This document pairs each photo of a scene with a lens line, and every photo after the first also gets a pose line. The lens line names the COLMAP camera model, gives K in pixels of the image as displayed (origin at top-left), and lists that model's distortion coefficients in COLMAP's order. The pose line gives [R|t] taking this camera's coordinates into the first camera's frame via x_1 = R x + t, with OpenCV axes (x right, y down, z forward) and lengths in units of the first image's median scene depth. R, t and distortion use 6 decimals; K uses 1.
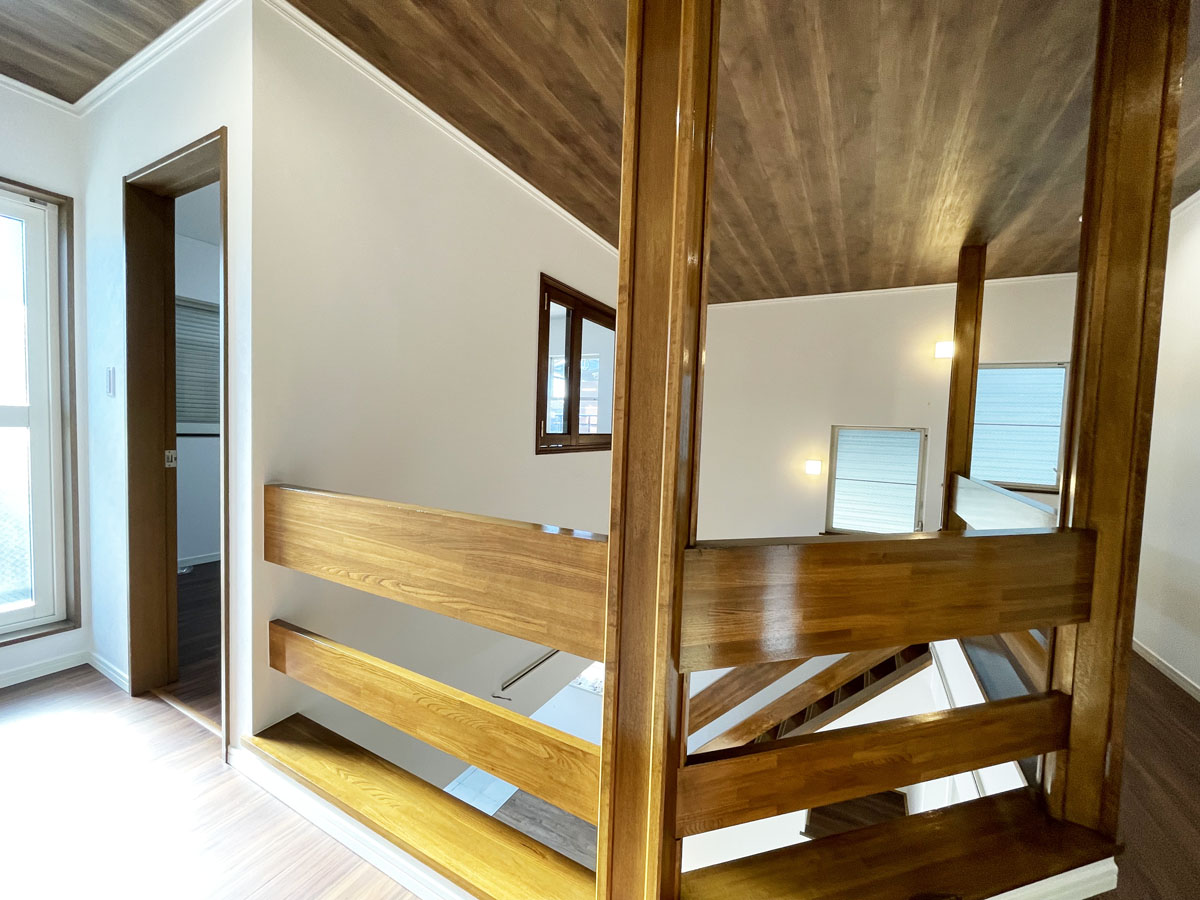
lens RADIAL K [[487.0, 0, 595.8], [0, 487.0, 451.2], [0, 0, 1]] dist [-0.002308, -0.000190]
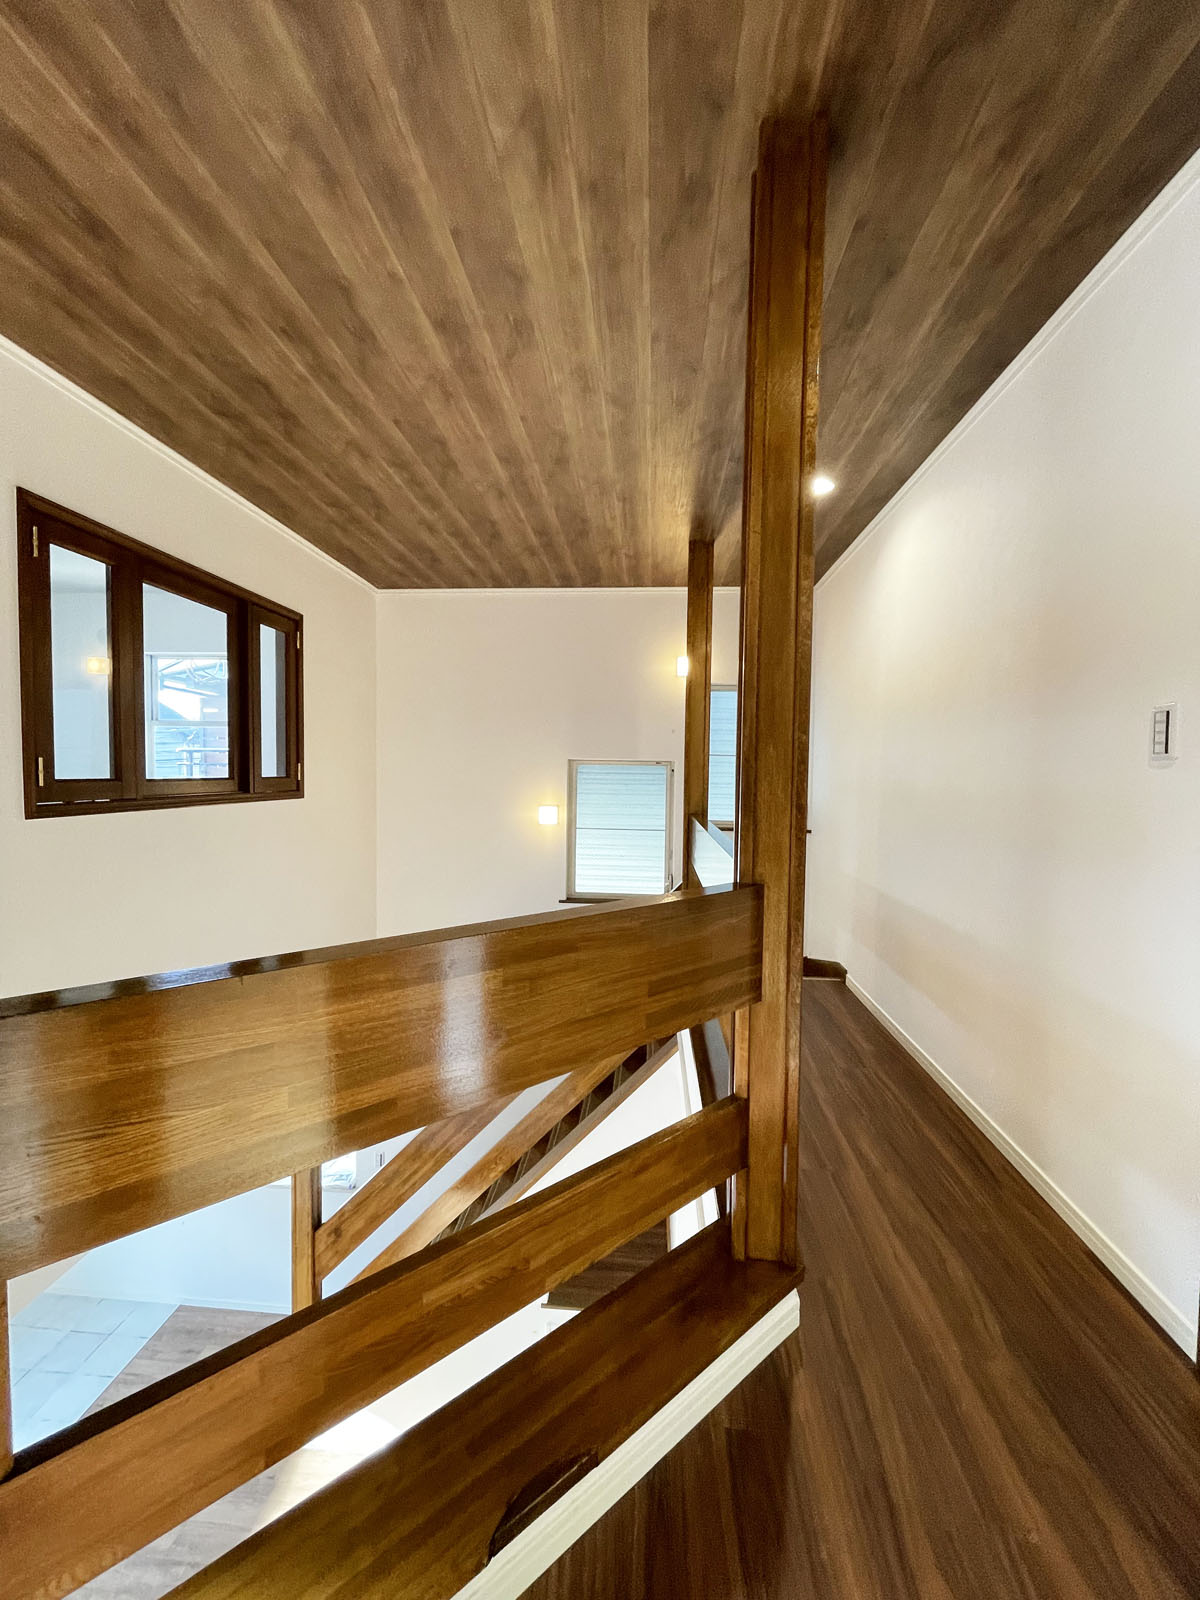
lens RADIAL K [[649.3, 0, 598.2], [0, 649.3, 800.5], [0, 0, 1]] dist [-0.002308, -0.000190]
pose [[0.912373, -0.039481, 0.407452, 0.167412], [0.038333, 0.999205, 0.010986, 0.002622], [-0.407562, 0.005595, 0.913160, 0.068533]]
